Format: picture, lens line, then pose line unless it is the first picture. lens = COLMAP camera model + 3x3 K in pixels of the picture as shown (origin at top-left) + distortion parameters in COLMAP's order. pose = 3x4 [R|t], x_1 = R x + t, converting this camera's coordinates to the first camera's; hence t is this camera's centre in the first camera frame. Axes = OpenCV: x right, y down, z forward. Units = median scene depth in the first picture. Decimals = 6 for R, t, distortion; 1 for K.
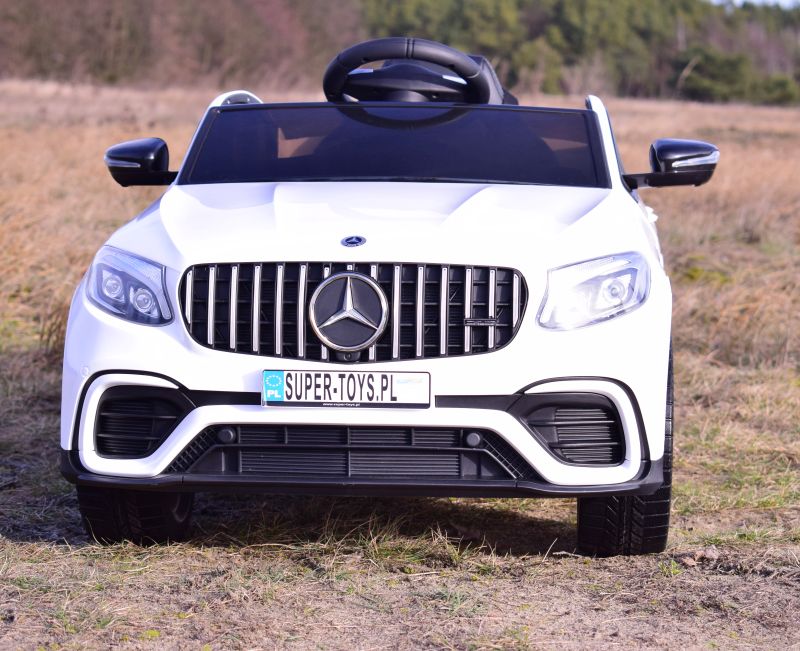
lens RADIAL K [[2351.7, 0, 426.4], [0, 2351.7, 324.6], [0, 0, 1]] dist [0.069084, 0.058041]
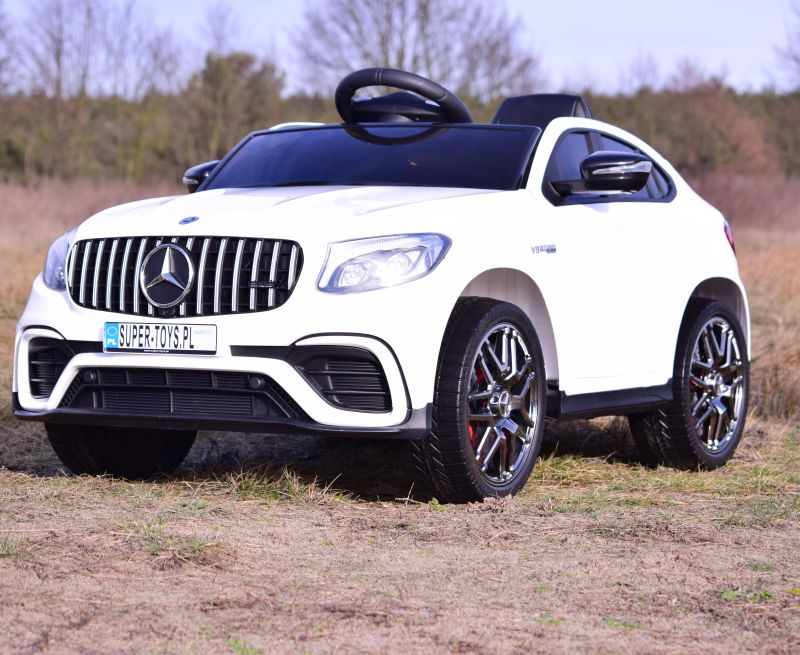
lens RADIAL K [[2351.7, 0, 426.4], [0, 2351.7, 326.6], [0, 0, 1]] dist [0.069084, 0.058041]
pose [[0.910141, 0.013128, -0.414090, 0.594937], [-0.037381, 0.998023, -0.050520, 0.077565], [0.412608, 0.061460, 0.908833, -0.052772]]
